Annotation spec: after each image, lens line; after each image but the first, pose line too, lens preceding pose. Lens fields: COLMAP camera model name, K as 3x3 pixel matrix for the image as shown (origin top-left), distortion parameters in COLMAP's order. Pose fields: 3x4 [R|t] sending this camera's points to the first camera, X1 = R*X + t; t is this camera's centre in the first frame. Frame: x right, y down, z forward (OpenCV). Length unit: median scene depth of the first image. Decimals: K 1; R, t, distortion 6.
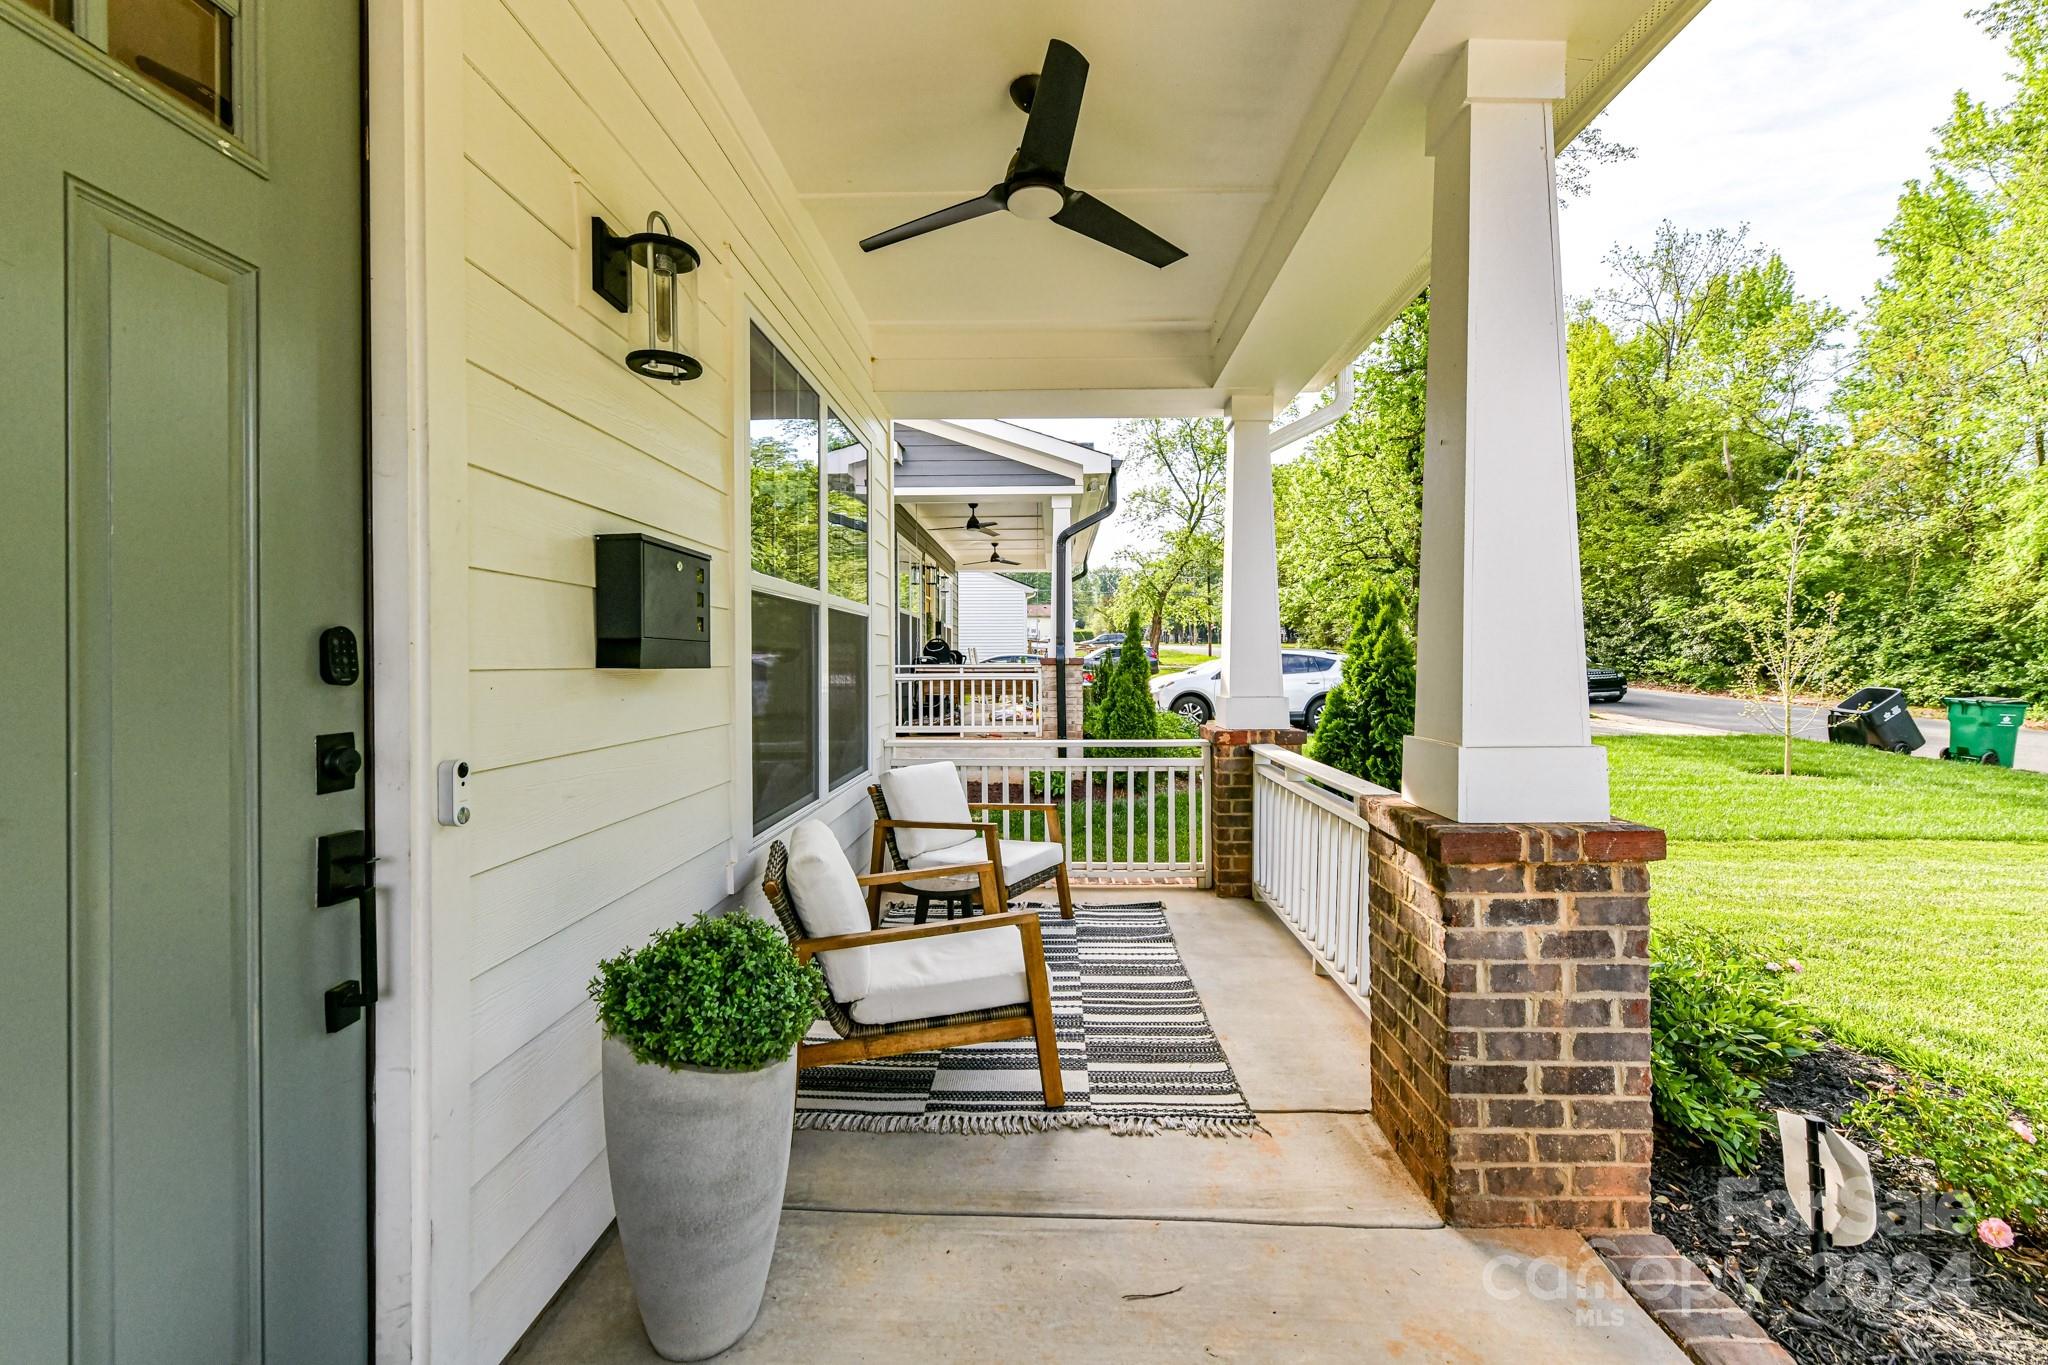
lens RADIAL K [[802.7, 0, 1029.9], [0, 802.7, 687.1], [0, 0, 1]] dist [0.000204, -0.000375]
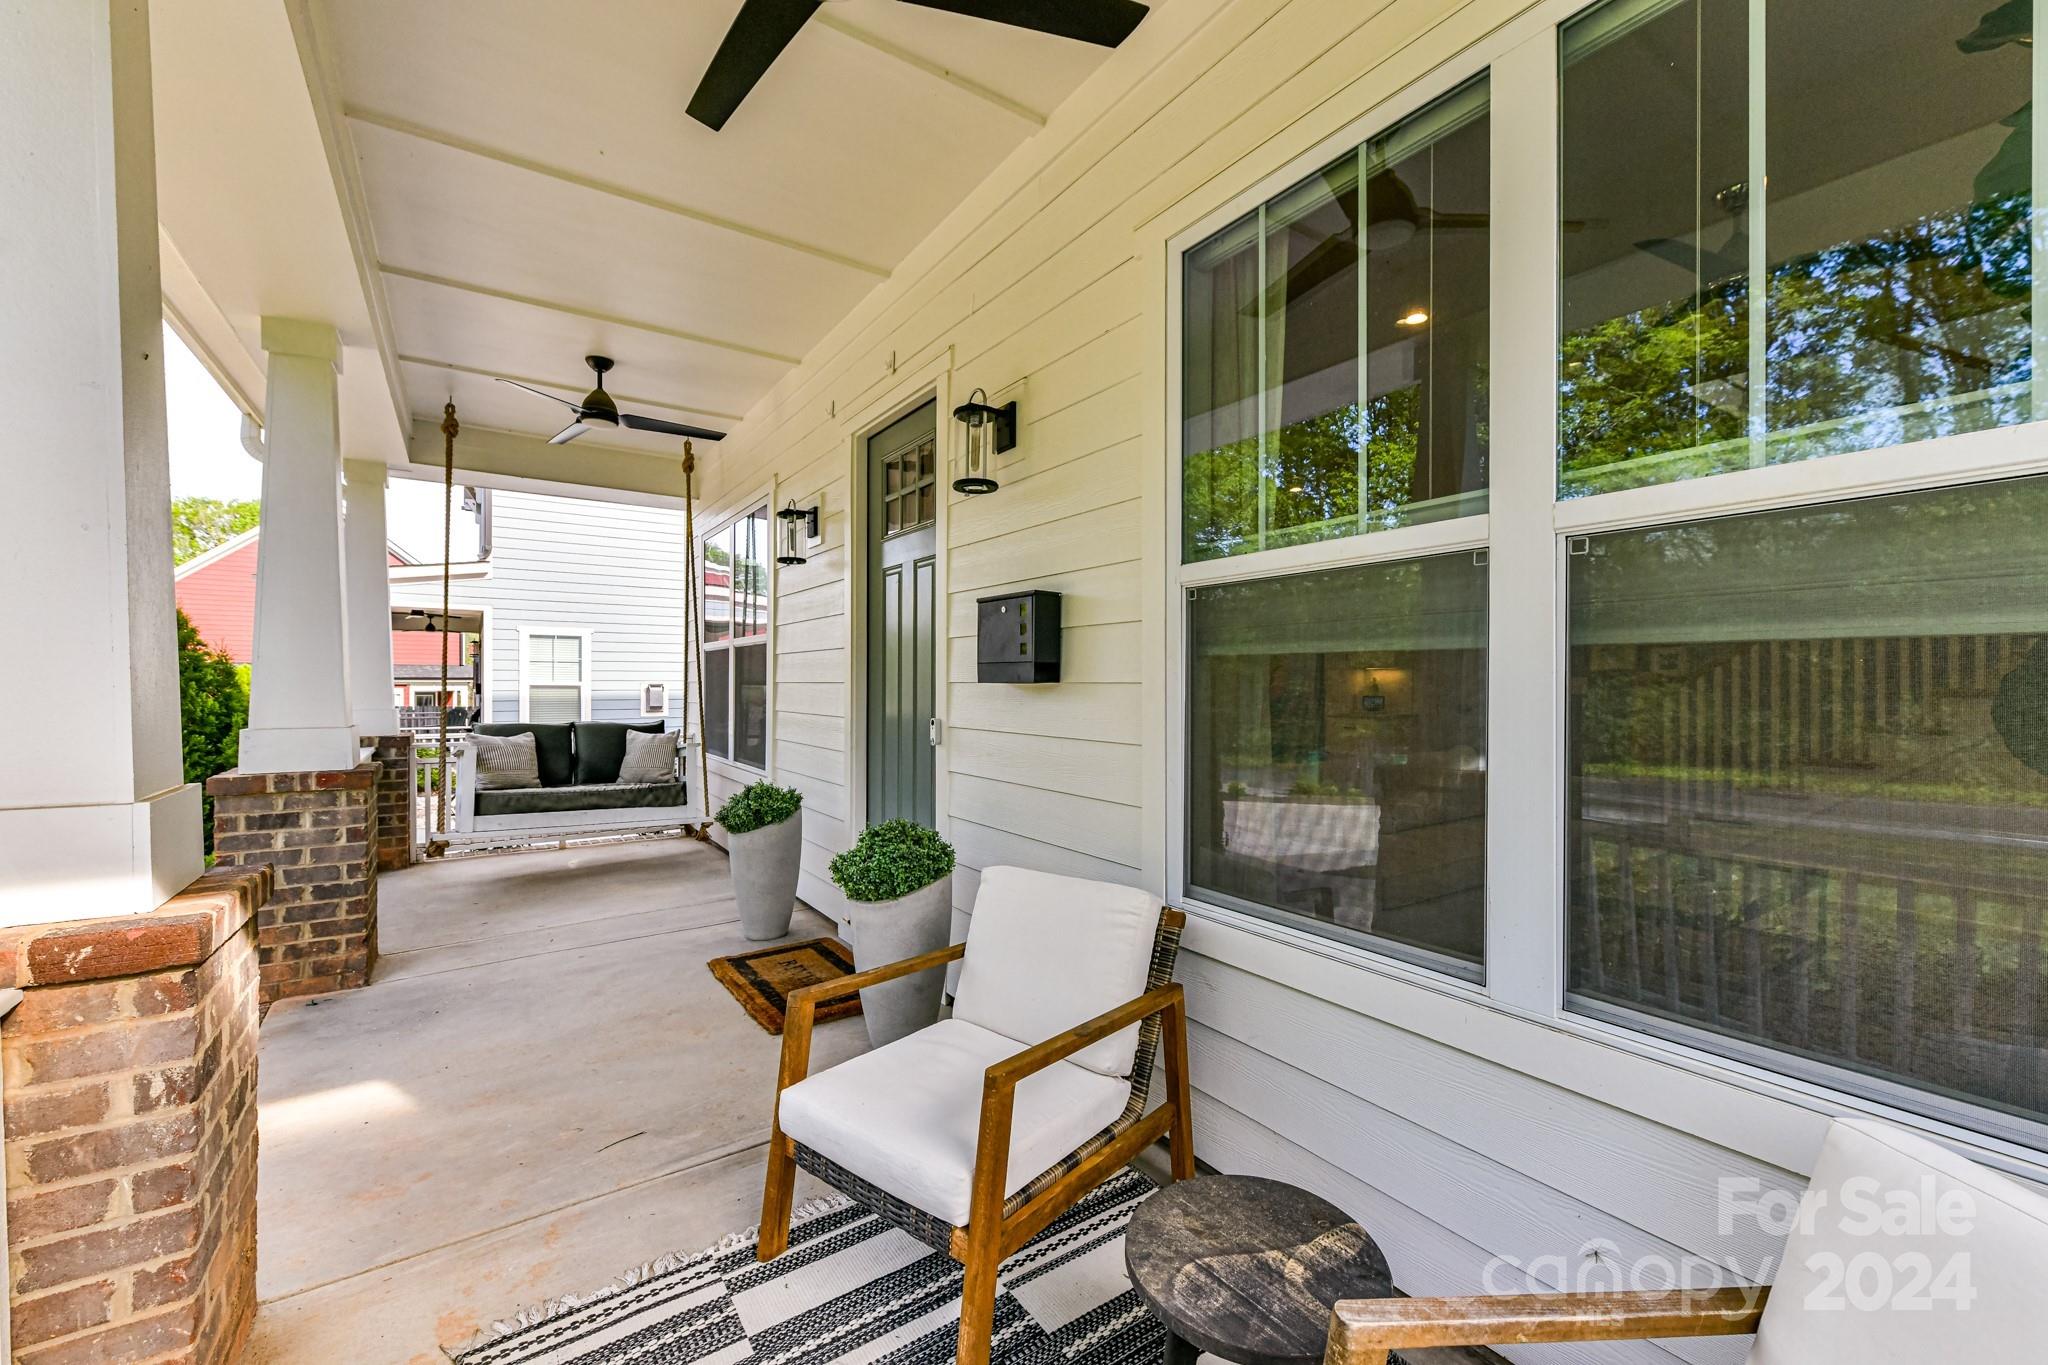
lens RADIAL K [[802.7, 0, 1029.9], [0, 802.7, 687.1], [0, 0, 1]] dist [0.000204, -0.000375]
pose [[-0.805356, 0.003578, -0.592781, 0.276115], [-0.010435, 0.999741, 0.020211, -0.033195], [0.592700, 0.022463, -0.805110, 1.714290]]
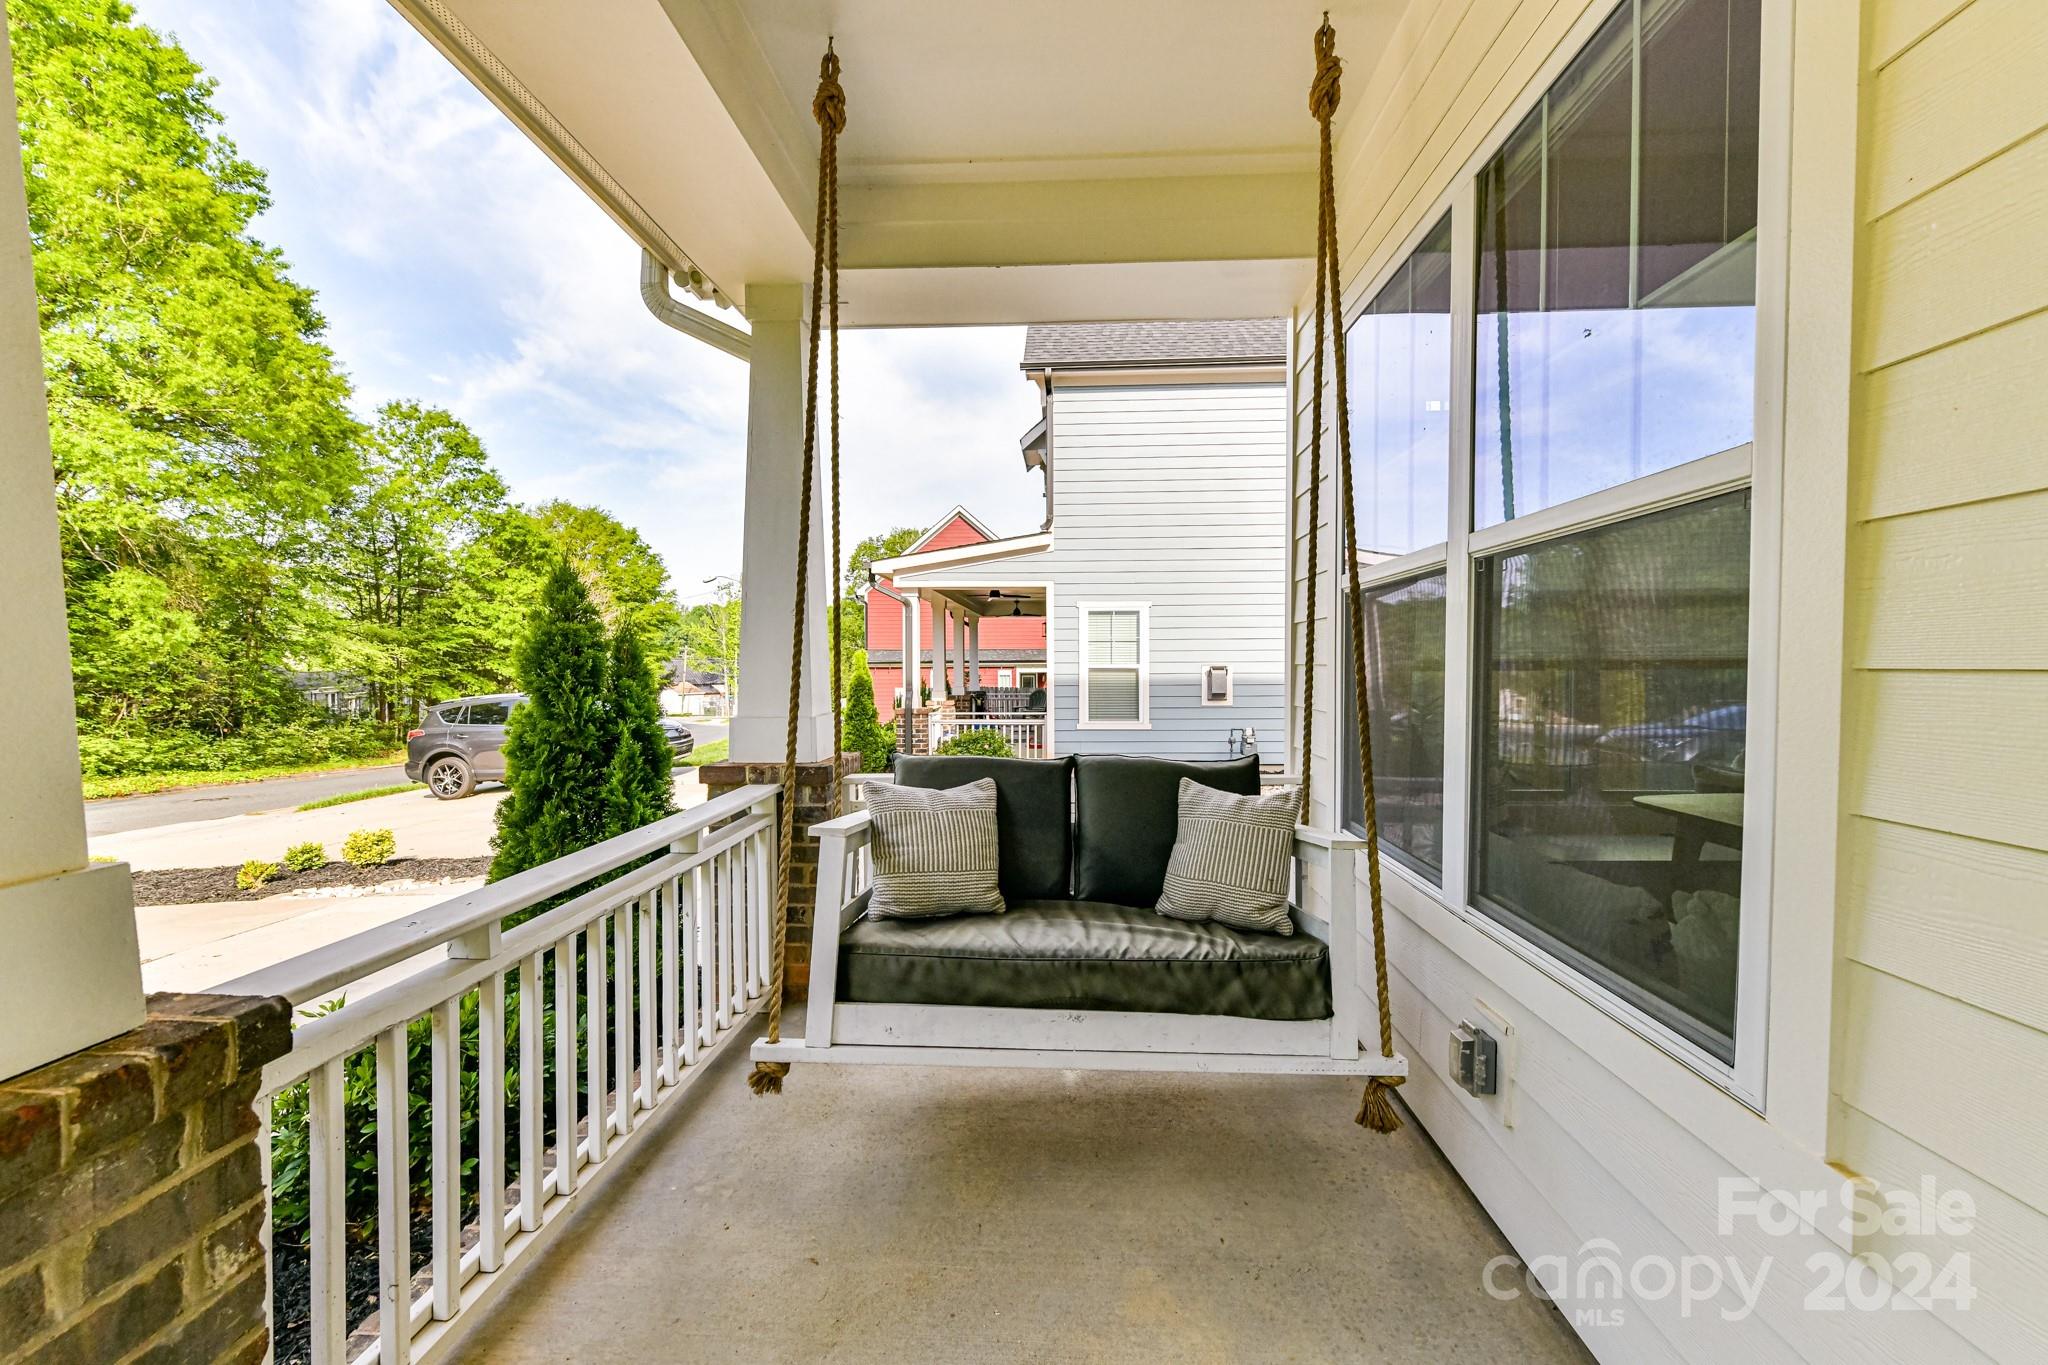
lens RADIAL K [[802.7, 0, 1029.9], [0, 802.7, 687.1], [0, 0, 1]] dist [0.000204, -0.000375]
pose [[-0.999663, 0.005445, 0.025390, 0.171760], [0.006629, 0.998883, 0.046788, -0.025850], [-0.025107, 0.046940, -0.998582, 1.125793]]
